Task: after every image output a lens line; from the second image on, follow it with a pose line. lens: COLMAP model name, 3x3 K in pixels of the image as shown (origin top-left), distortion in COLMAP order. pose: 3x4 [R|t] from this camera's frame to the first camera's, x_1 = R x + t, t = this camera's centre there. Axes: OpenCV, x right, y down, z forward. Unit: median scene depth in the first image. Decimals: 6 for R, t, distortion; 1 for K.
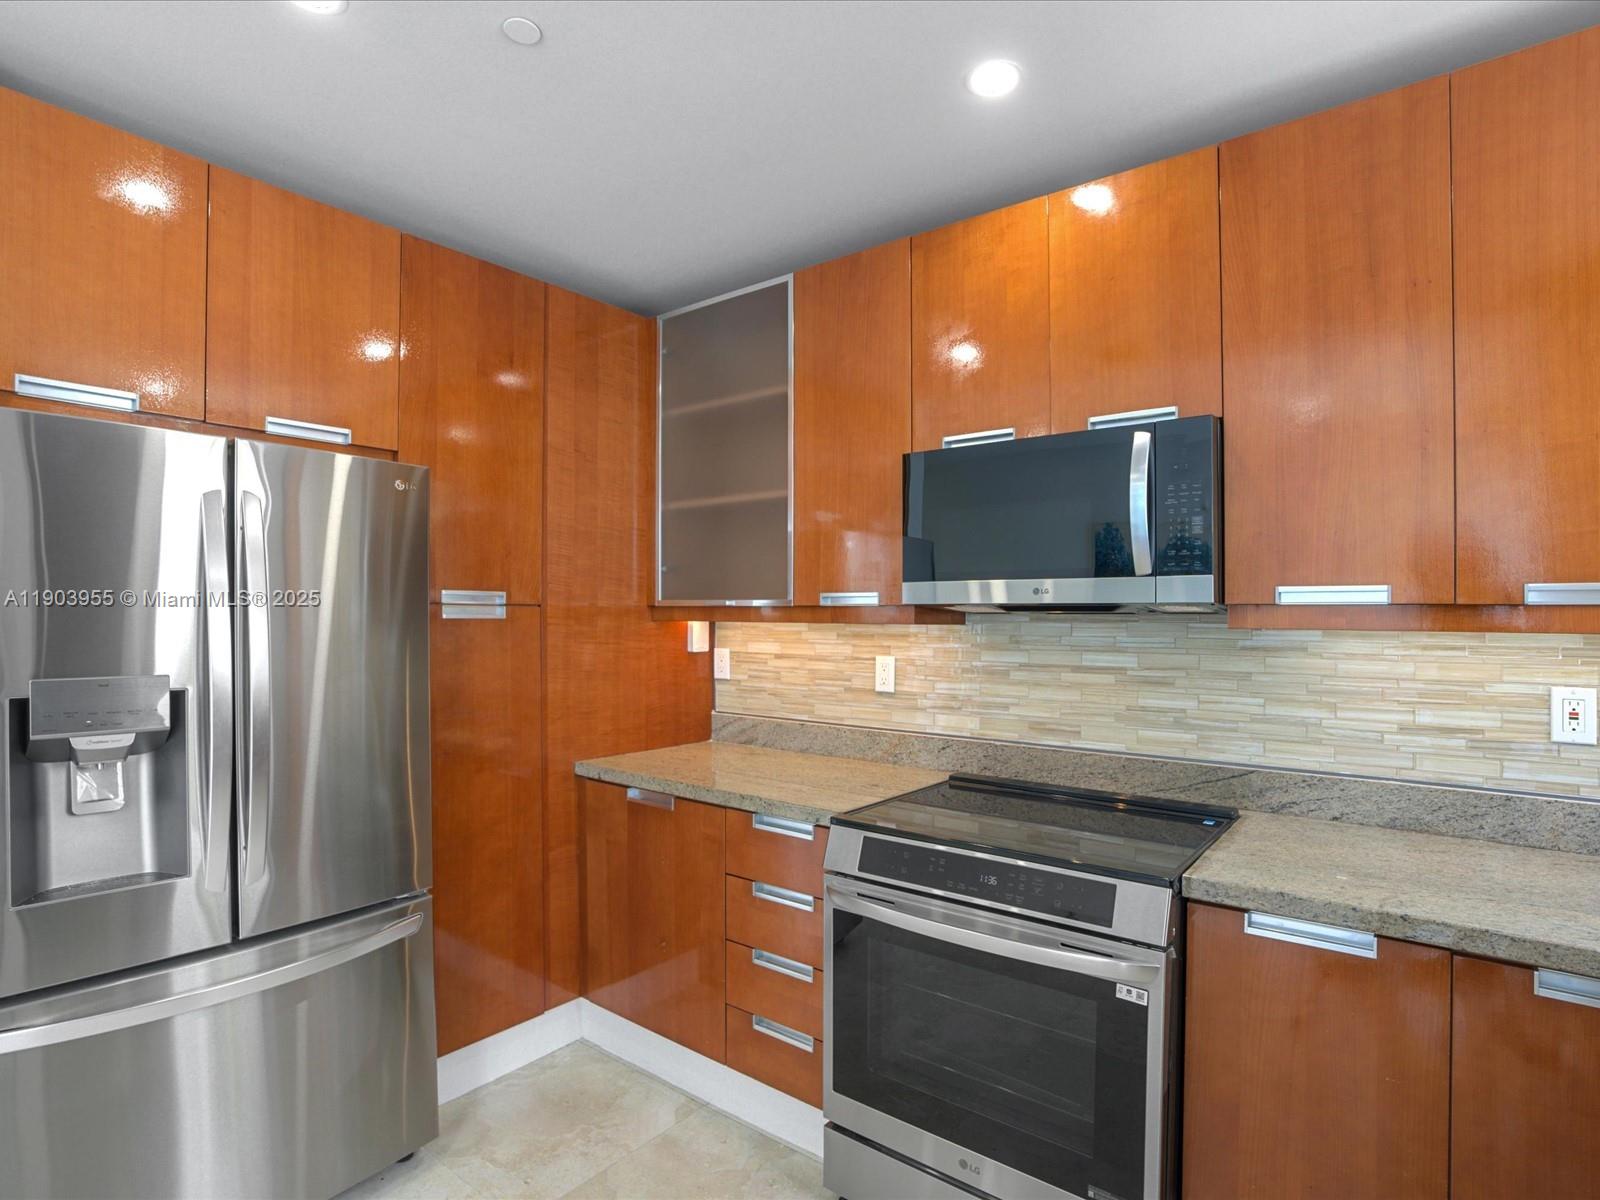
lens RADIAL K [[831.1, 0, 790.8], [0, 831.1, 620.5], [0, 0, 1]] dist [-0.041040, 0.005159]
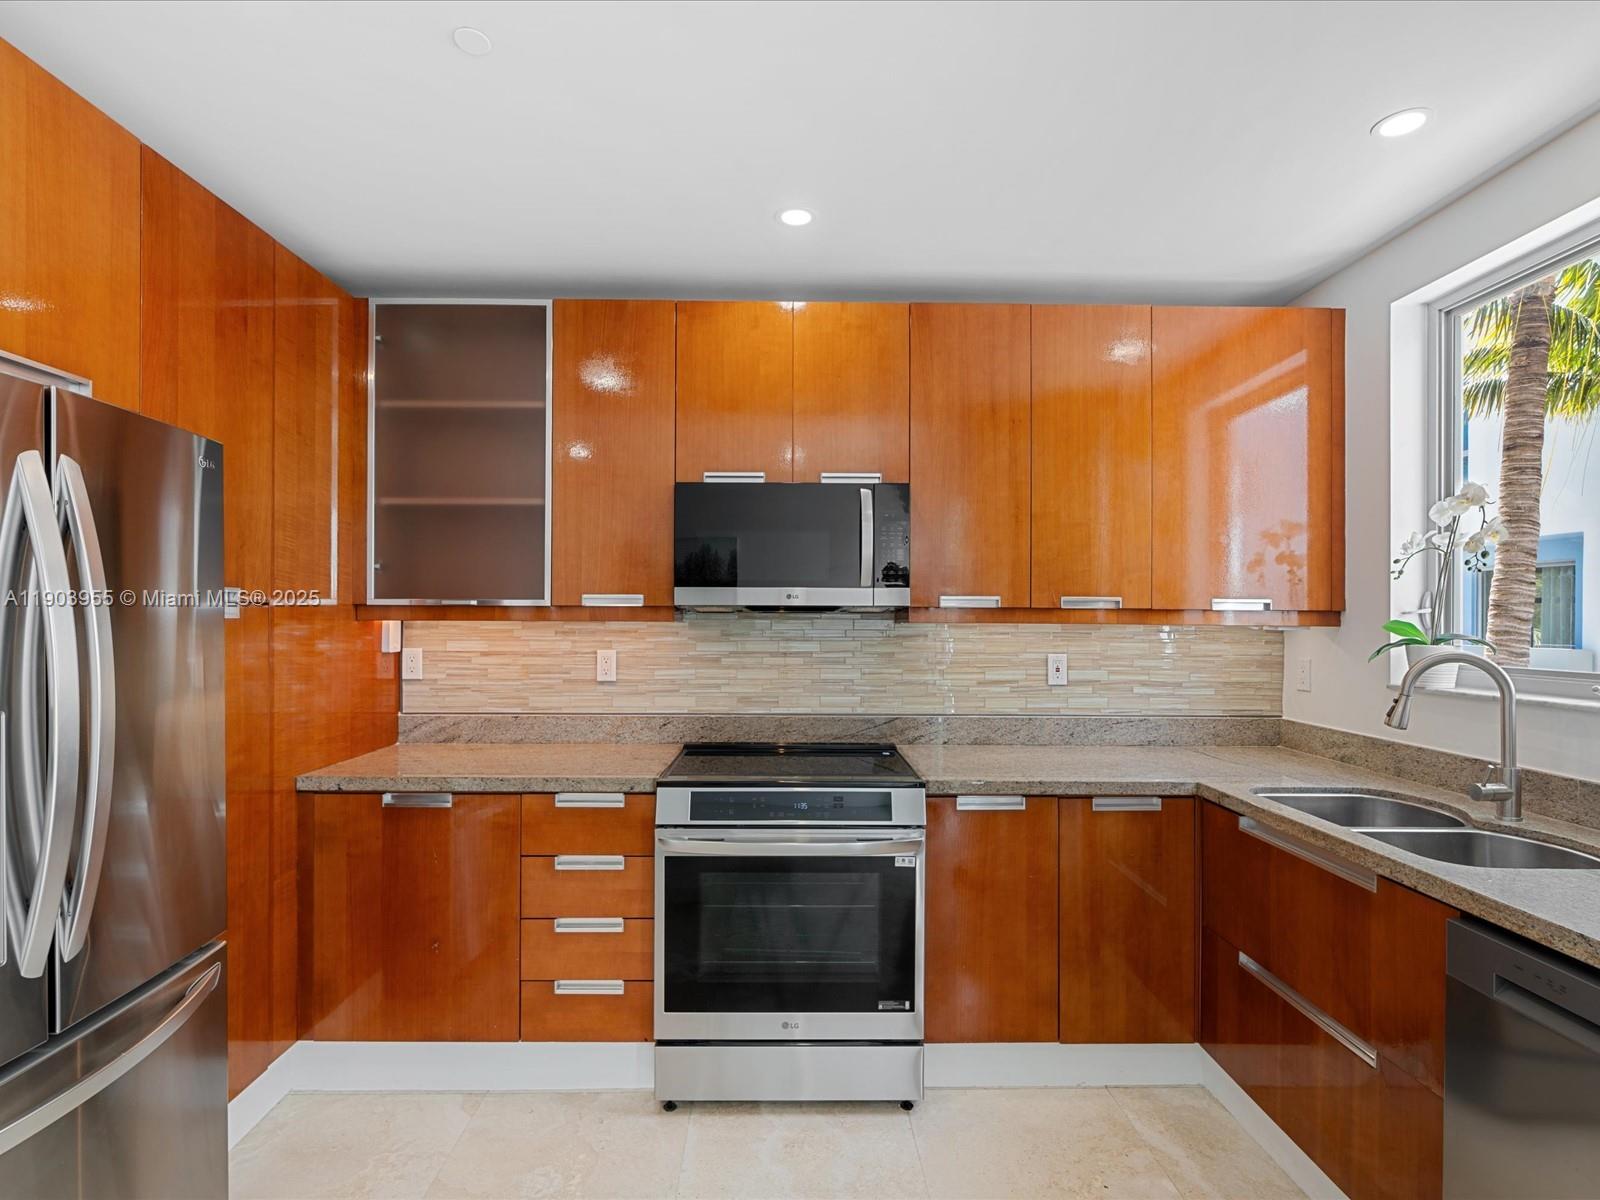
lens RADIAL K [[823.9, 0, 797.2], [0, 823.9, 612.9], [0, 0, 1]] dist [-0.003935, 0.005527]
pose [[0.777095, -0.000827, 0.629383, -0.488024], [0.003569, 0.999989, -0.003092, -0.003985], [-0.629374, 0.004649, 0.777089, -0.051858]]
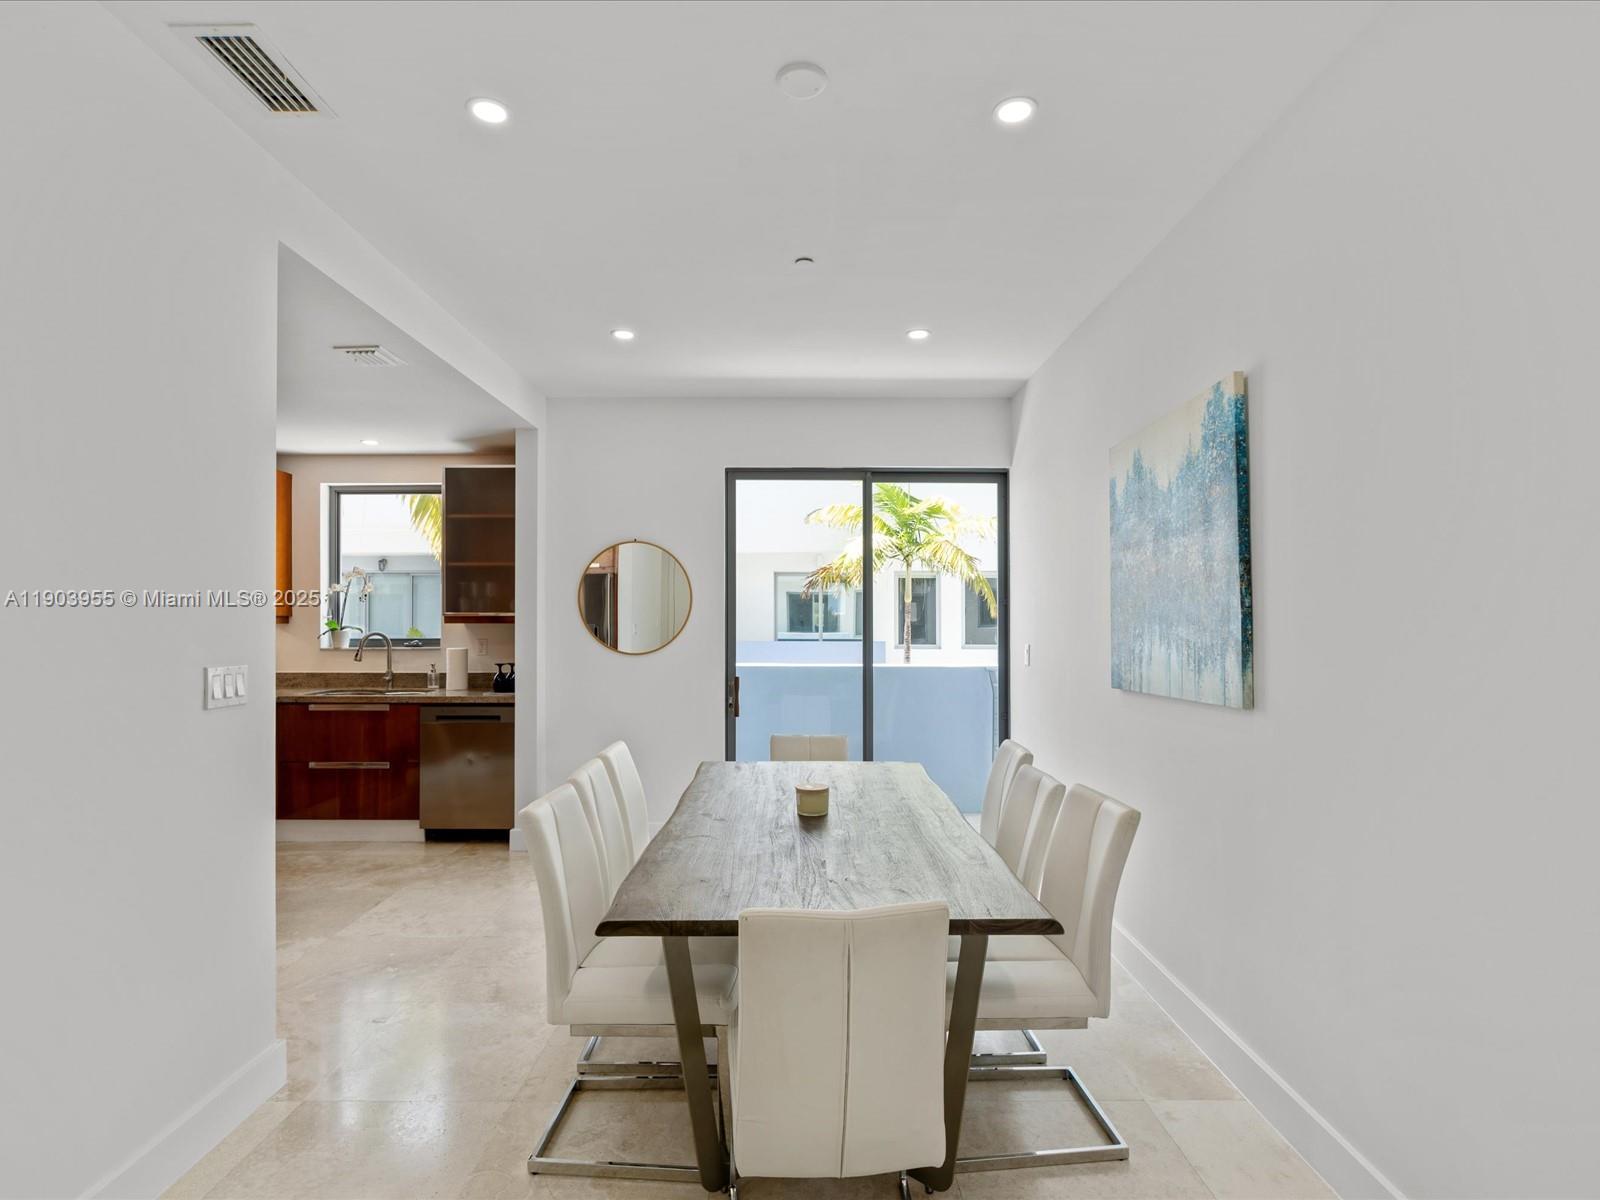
lens RADIAL K [[823.9, 0, 790.0], [0, 823.9, 608.7], [0, 0, 1]] dist [-0.003935, 0.005527]
pose [[-0.615141, 0.007075, 0.788386, -2.135659], [0.000616, 0.999964, -0.008493, -0.010337], [-0.788417, -0.004738, -0.615123, 0.758134]]
